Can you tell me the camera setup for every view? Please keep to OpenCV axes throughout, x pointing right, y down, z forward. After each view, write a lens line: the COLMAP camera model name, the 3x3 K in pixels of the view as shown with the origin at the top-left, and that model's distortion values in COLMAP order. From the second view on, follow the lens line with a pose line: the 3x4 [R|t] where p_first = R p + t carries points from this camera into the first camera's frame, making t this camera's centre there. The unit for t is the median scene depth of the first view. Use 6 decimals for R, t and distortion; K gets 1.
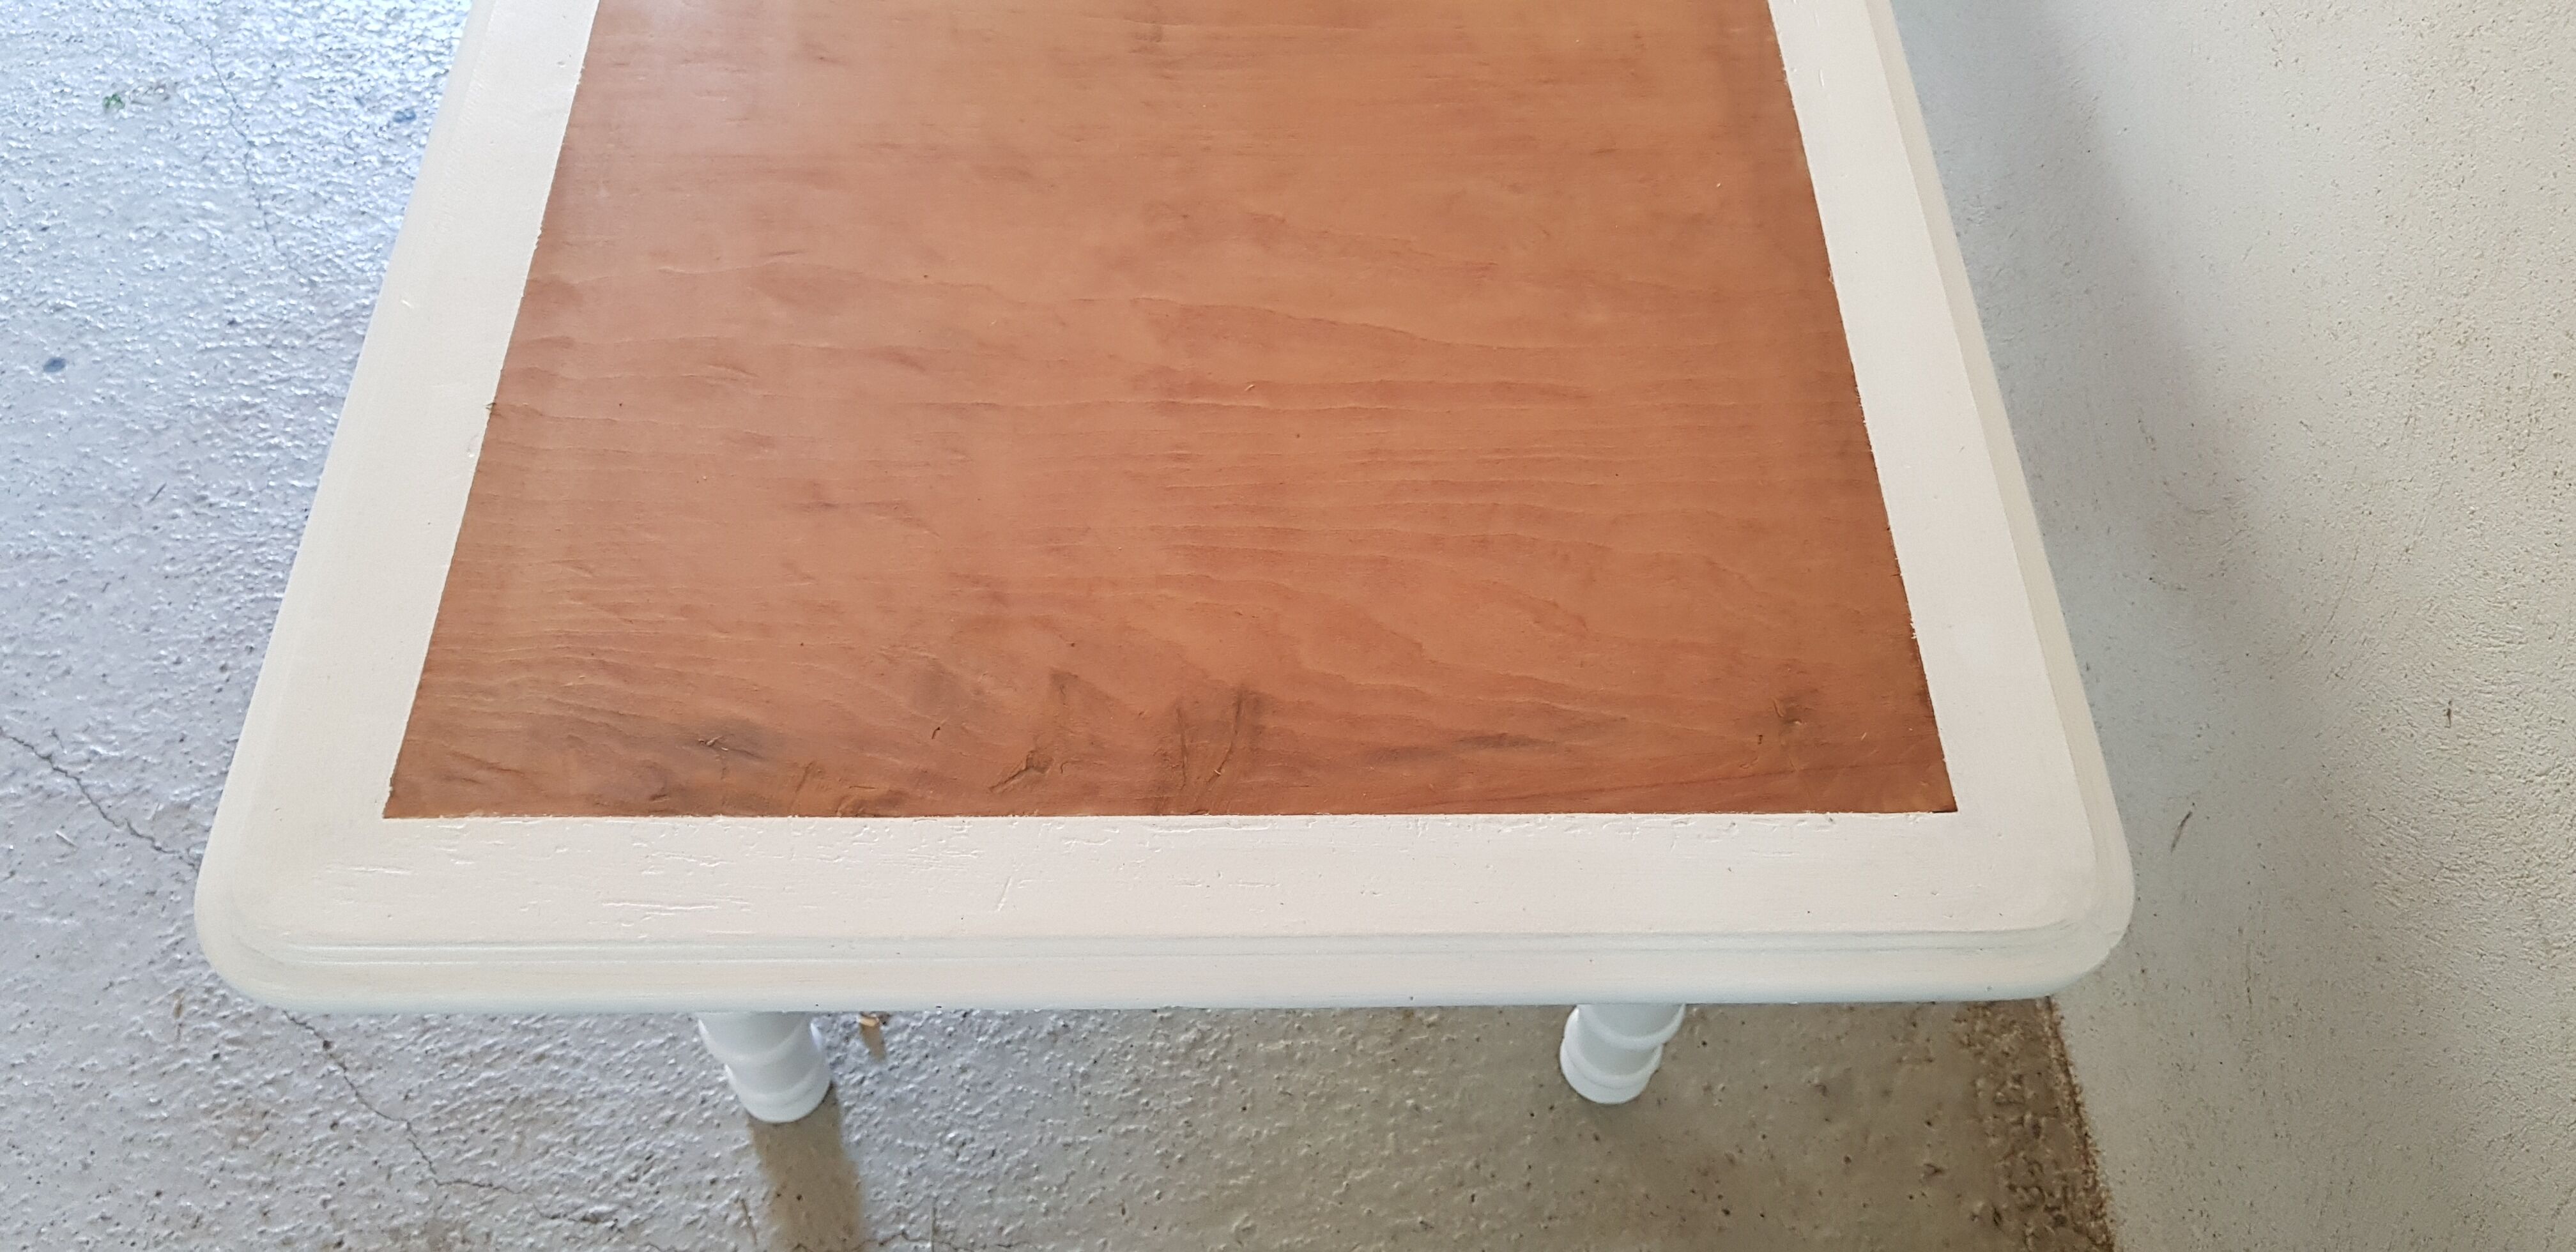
lens RADIAL K [[2079.8, 0, 1237.4], [0, 2079.8, 583.6], [0, 0, 1]] dist [-0.010850, -0.008424]
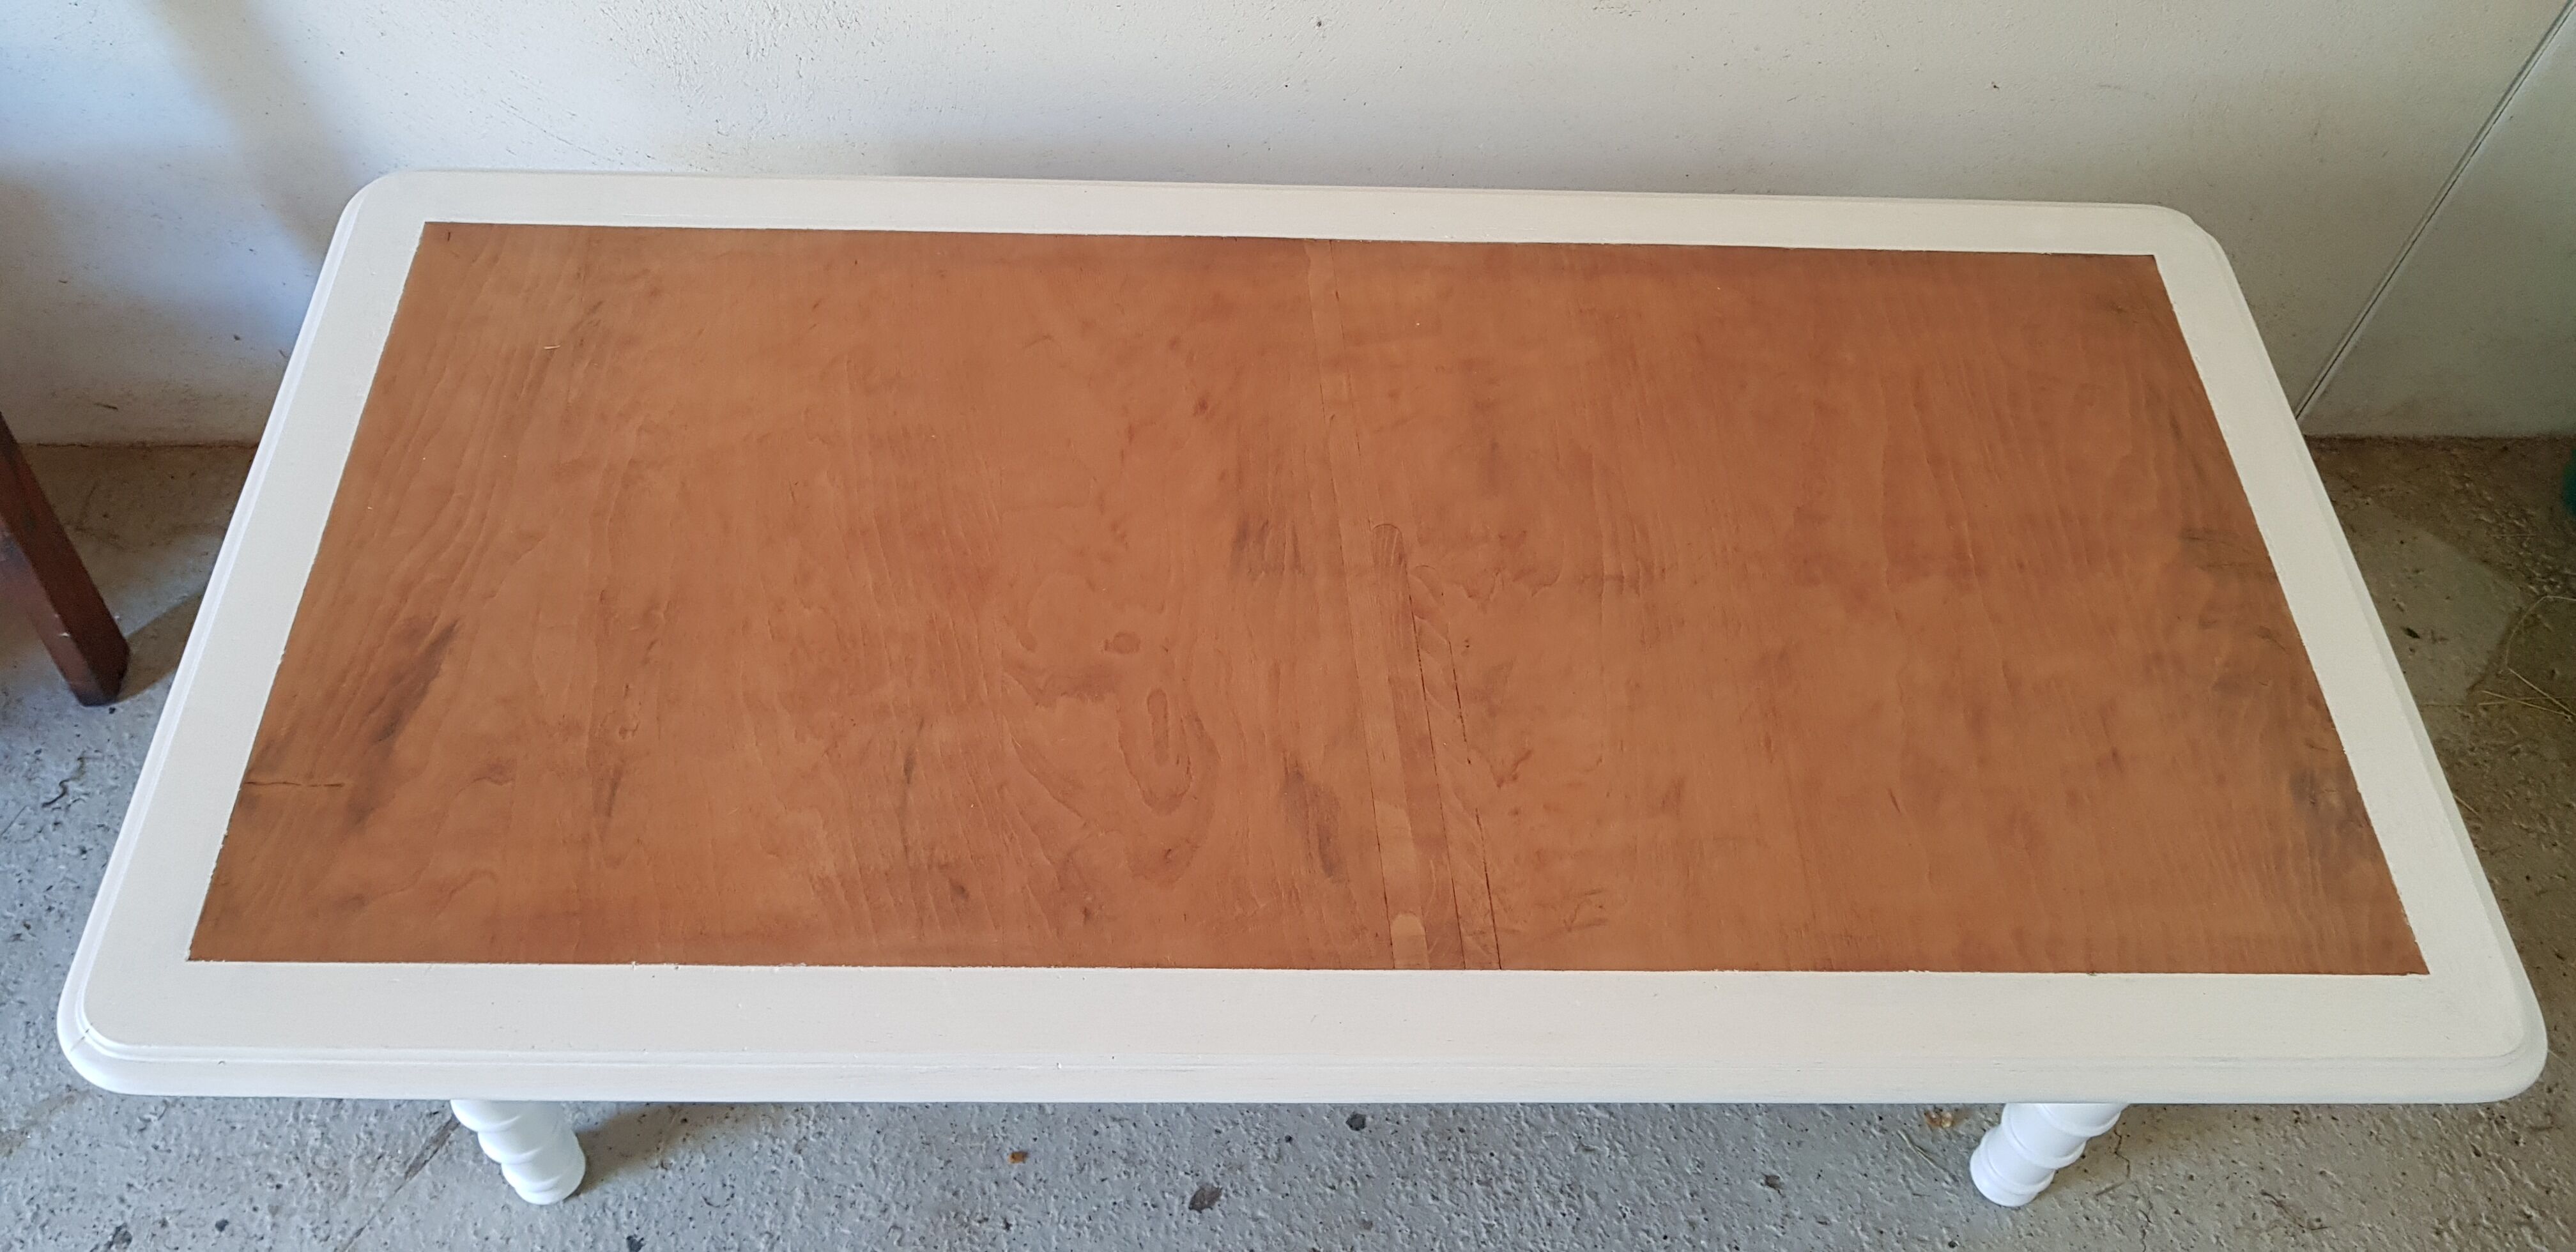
lens RADIAL K [[2079.8, 0, 1237.4], [0, 2079.8, 583.6], [0, 0, 1]] dist [-0.010850, -0.008424]
pose [[0.003820, -0.809042, 0.587738, -0.977744], [0.802177, 0.353407, 0.481264, -1.305078], [-0.597074, 0.469632, 0.650345, 0.348235]]
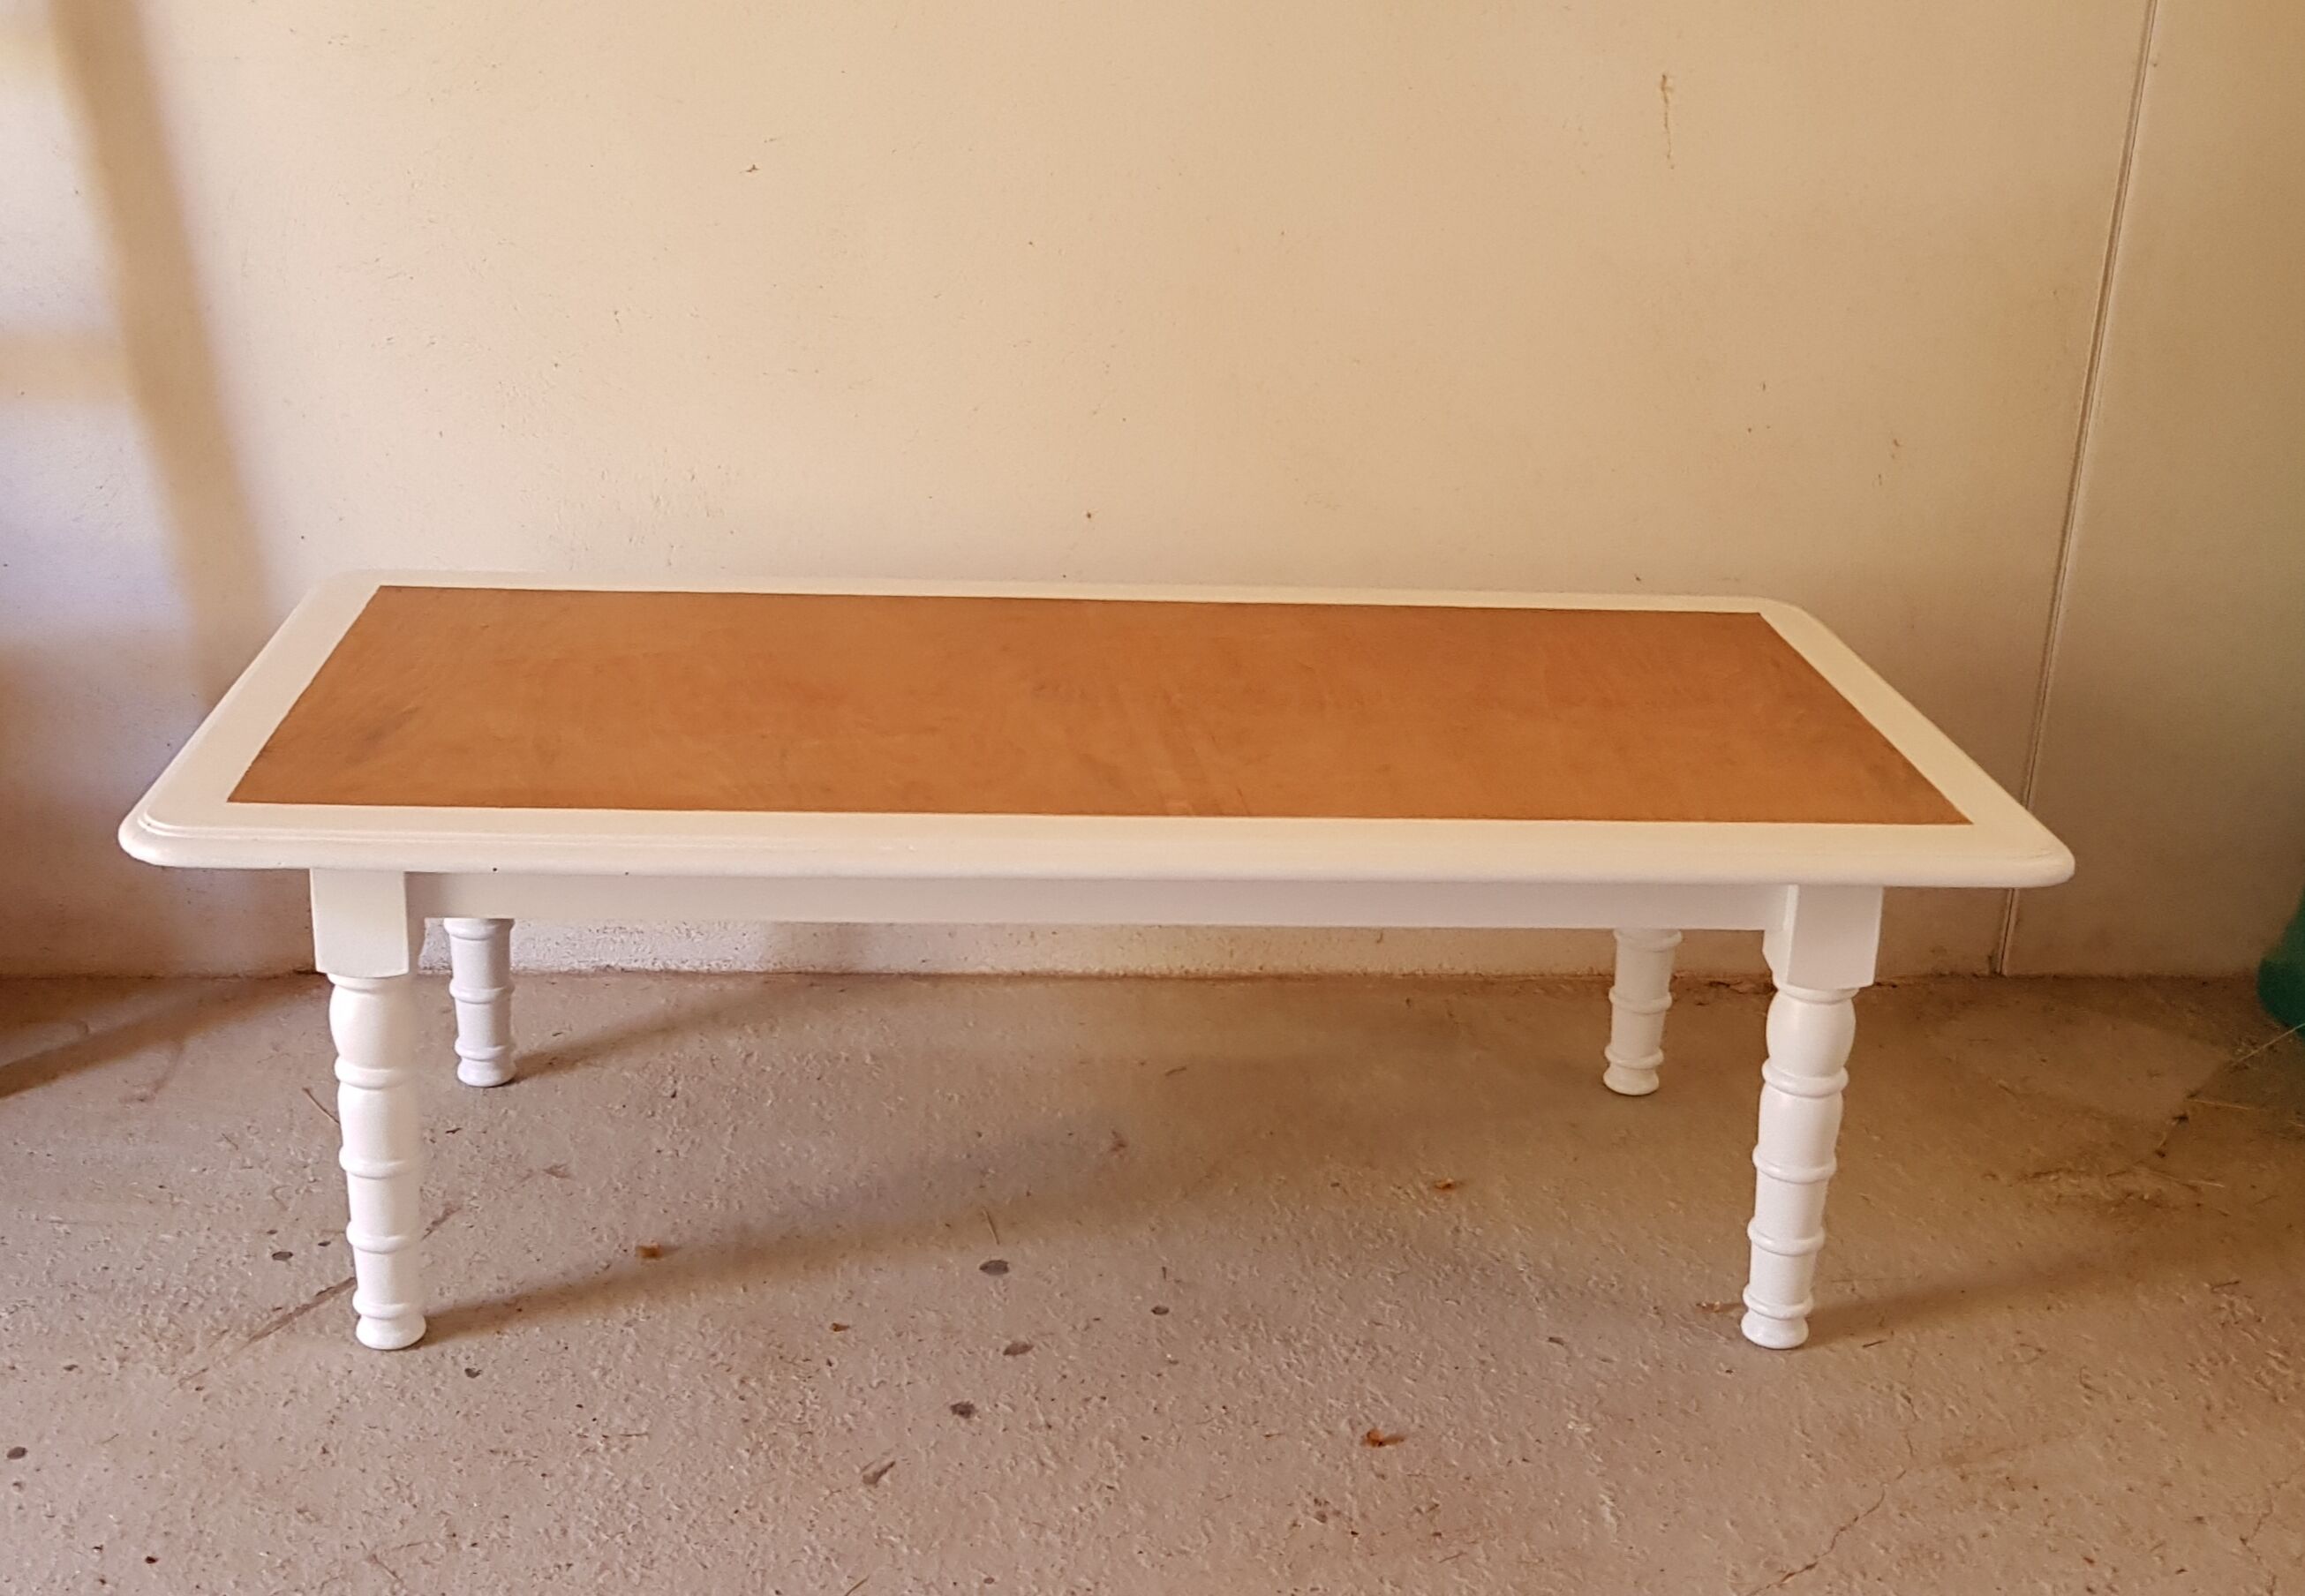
lens RADIAL K [[2869.6, 0, 1111.4], [0, 2869.6, 800.9], [0, 0, 1]] dist [-0.001198, 0.012005]
pose [[-0.044912, -0.339101, 0.939677, -2.663251], [0.800156, 0.550954, 0.237066, -1.095209], [-0.598109, 0.762535, 0.246589, 0.717209]]
